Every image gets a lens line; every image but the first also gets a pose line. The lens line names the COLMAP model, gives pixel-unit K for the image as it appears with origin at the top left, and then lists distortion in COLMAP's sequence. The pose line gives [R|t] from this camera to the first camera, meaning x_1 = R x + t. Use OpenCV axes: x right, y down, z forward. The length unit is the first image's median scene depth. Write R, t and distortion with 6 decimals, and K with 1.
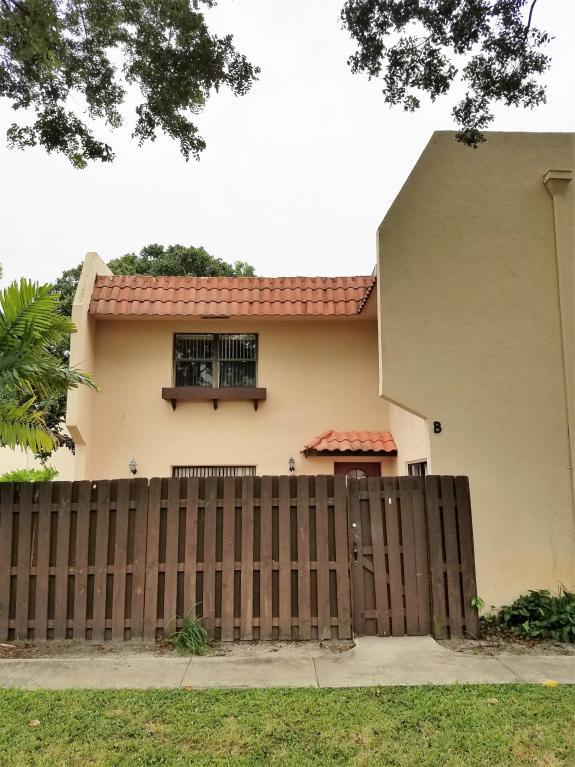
lens RADIAL K [[593.8, 0, 275.3], [0, 593.8, 382.6], [0, 0, 1]] dist [0.278172, -0.481116]
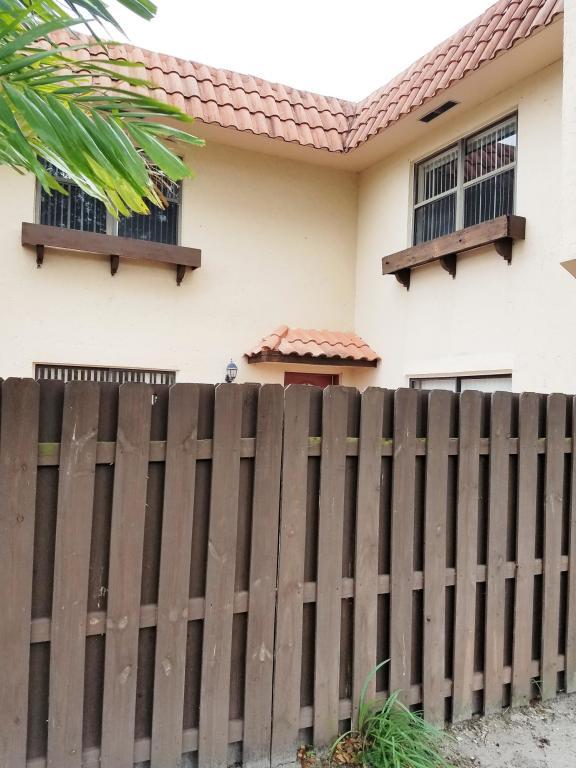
lens RADIAL K [[620.0, 0, 268.2], [0, 620.0, 385.7], [0, 0, 1]] dist [0.233040, -0.454928]
pose [[0.908575, 0.040547, 0.415750, -0.222841], [-0.101701, 0.986801, 0.126016, 0.060881], [-0.405153, -0.156777, 0.900706, 0.357141]]
